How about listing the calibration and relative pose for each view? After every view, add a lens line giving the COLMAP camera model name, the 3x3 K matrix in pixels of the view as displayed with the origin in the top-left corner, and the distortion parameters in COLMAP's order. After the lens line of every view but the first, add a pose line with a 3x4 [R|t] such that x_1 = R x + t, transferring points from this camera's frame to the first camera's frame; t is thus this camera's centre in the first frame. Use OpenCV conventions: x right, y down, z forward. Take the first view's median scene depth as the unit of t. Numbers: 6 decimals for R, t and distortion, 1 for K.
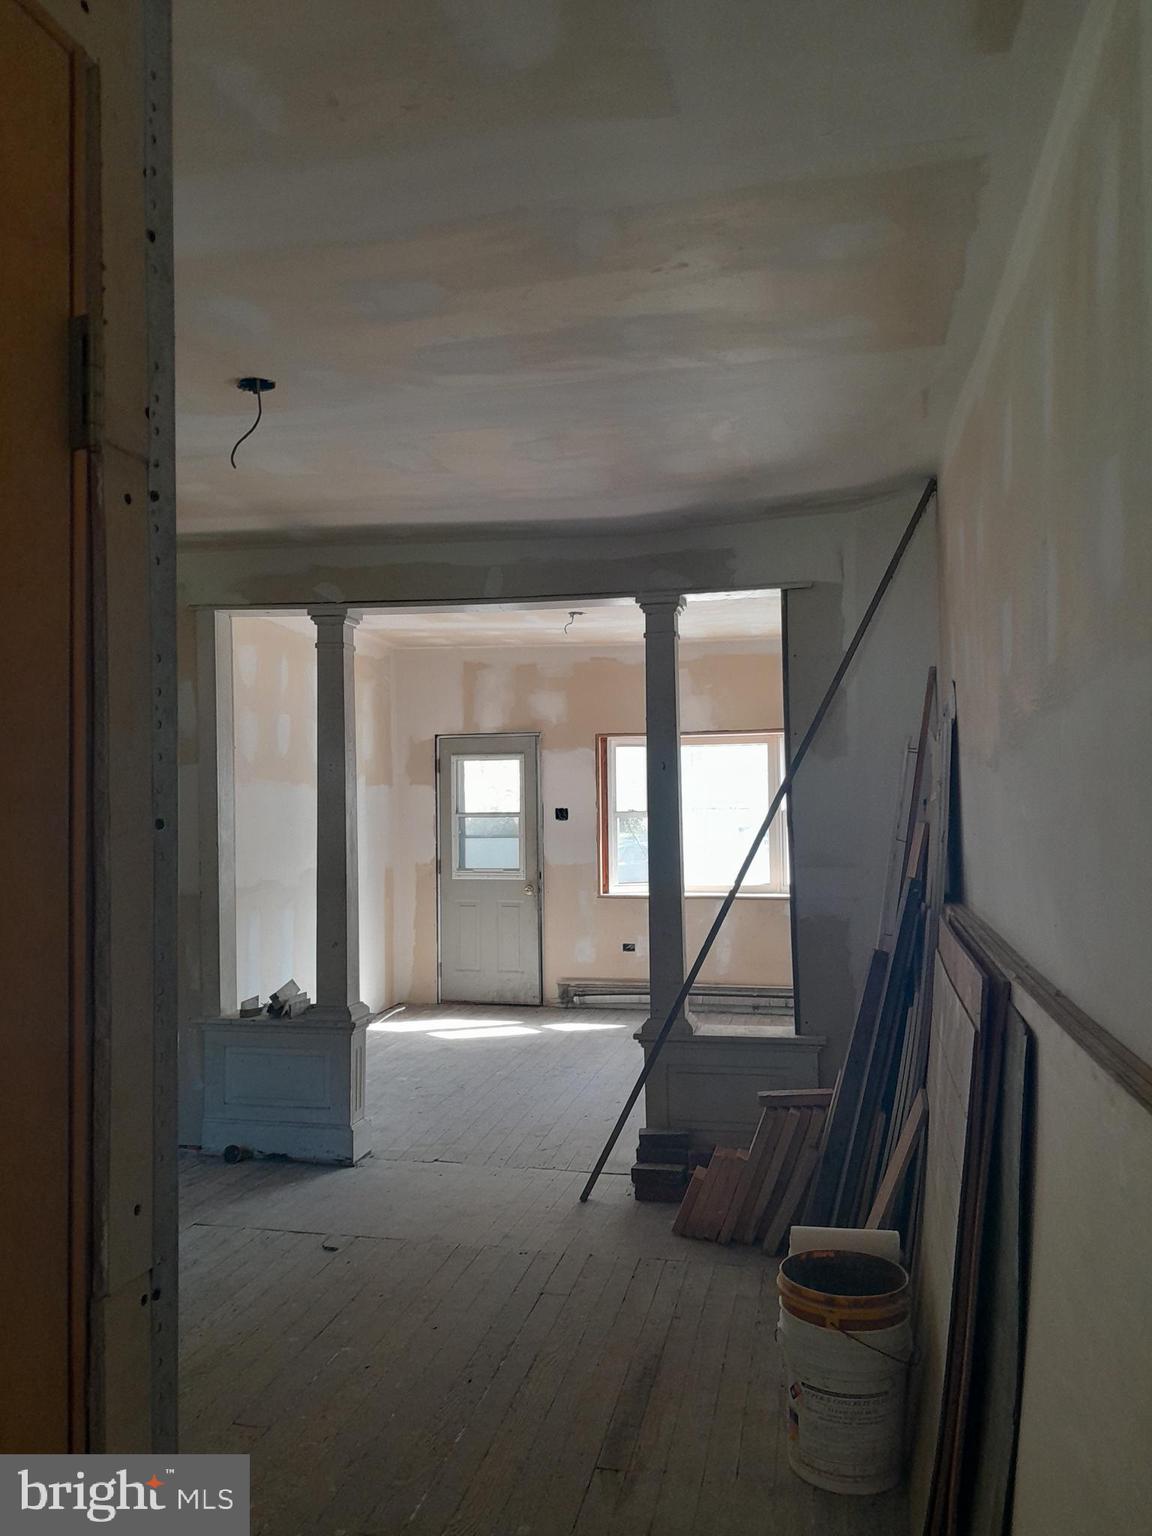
lens RADIAL K [[1884.1, 0, 576.0], [0, 1884.1, 768.0], [0, 0, 1]] dist [0.242232, -0.783440]
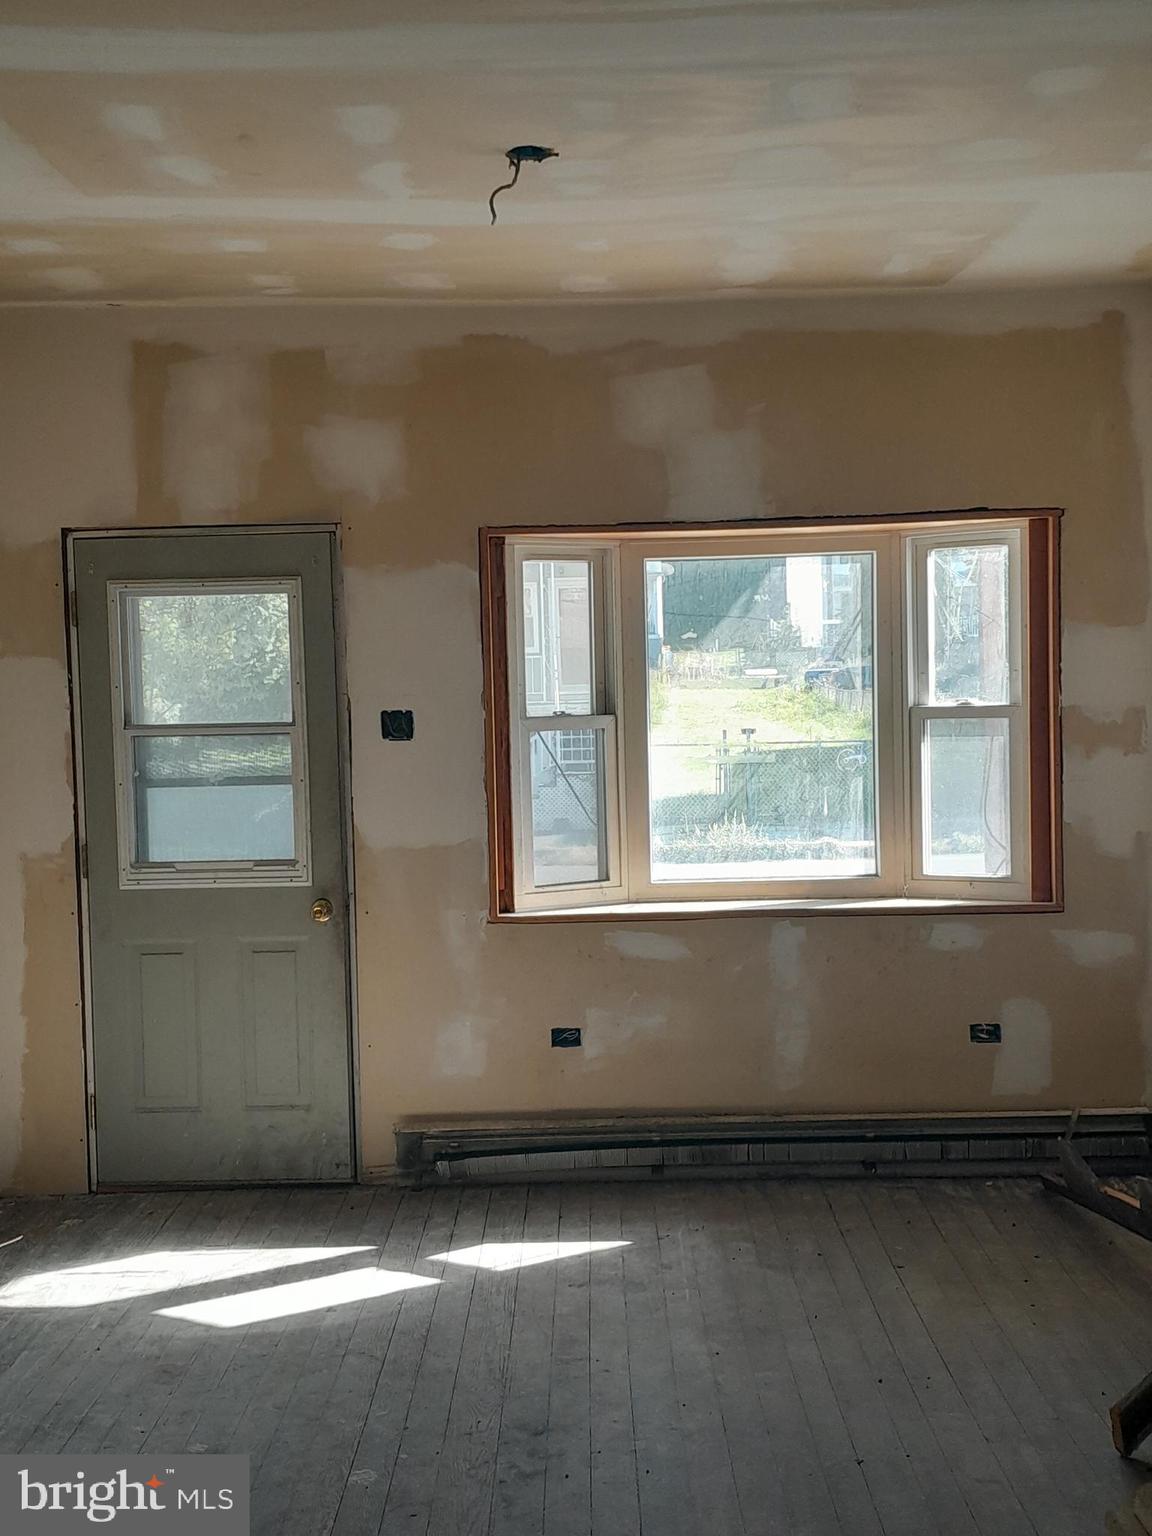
lens RADIAL K [[1884.1, 0, 576.0], [0, 1884.1, 768.0], [0, 0, 1]] dist [0.242232, -0.783440]
pose [[0.967153, -0.032118, 0.252159, -0.073955], [0.011497, 0.996497, 0.082831, 0.000178], [-0.253937, -0.077211, 0.964134, 0.590602]]
